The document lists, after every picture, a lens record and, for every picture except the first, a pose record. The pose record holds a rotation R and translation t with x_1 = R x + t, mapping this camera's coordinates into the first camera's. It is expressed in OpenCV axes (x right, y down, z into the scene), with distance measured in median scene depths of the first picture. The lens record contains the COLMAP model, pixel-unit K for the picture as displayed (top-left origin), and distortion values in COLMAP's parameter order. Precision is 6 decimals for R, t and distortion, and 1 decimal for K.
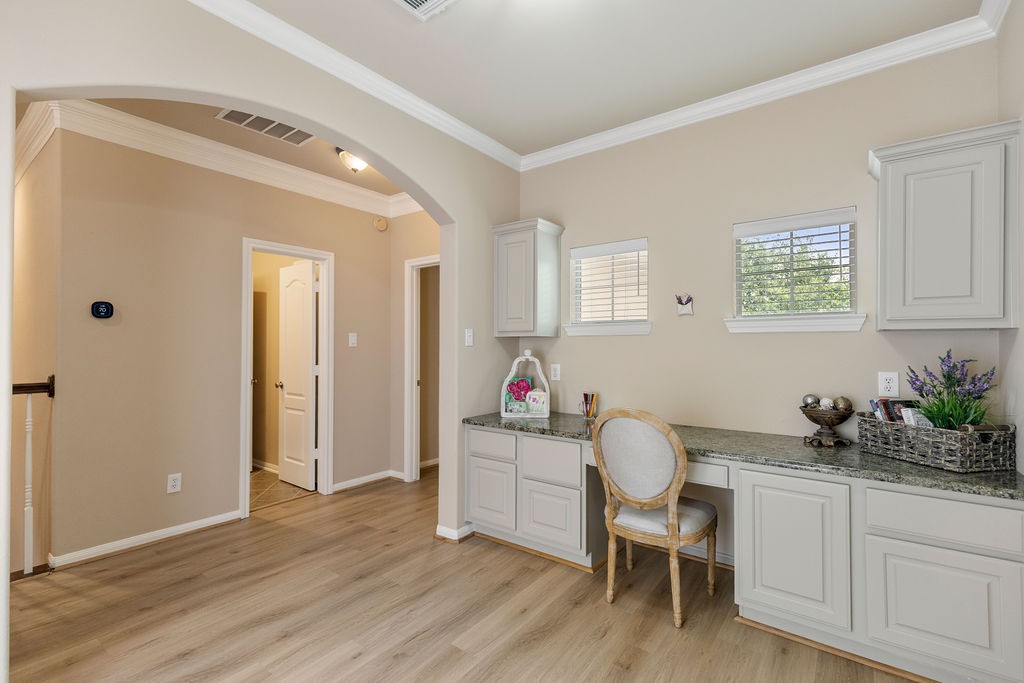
lens RADIAL K [[467.3, 0, 511.1], [0, 467.3, 342.2], [0, 0, 1]] dist [0.001092, 0.000447]
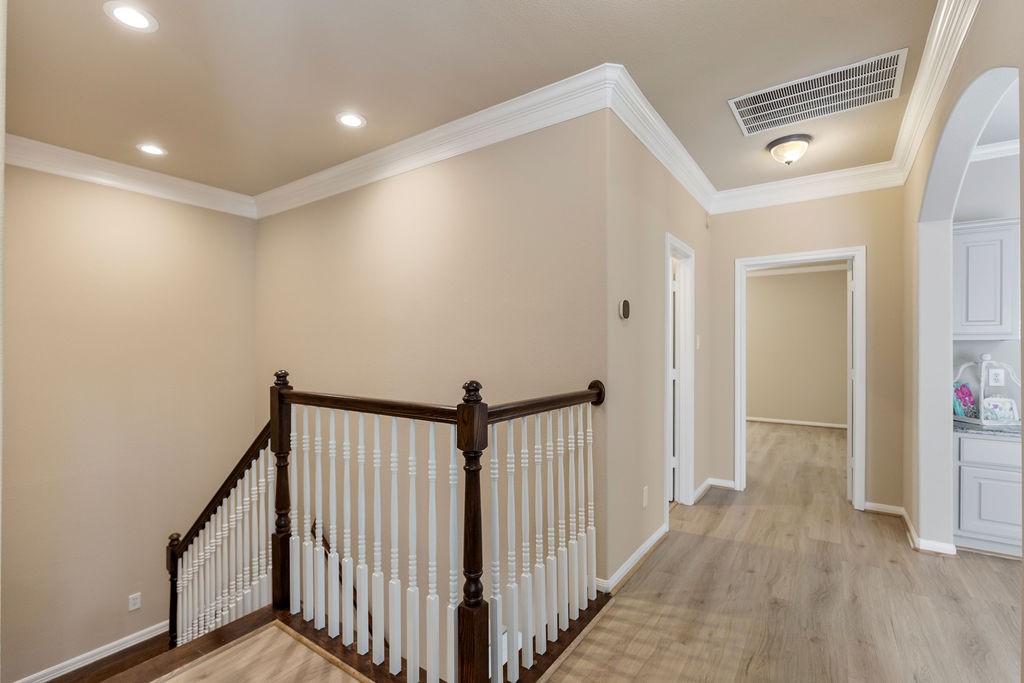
lens RADIAL K [[467.3, 0, 511.1], [0, 467.3, 345.3], [0, 0, 1]] dist [0.001092, 0.000447]
pose [[0.999418, 0.002413, 0.034029, -1.013255], [-0.002577, 0.999985, 0.004765, -0.003049], [-0.034017, -0.004850, 0.999409, 0.083384]]
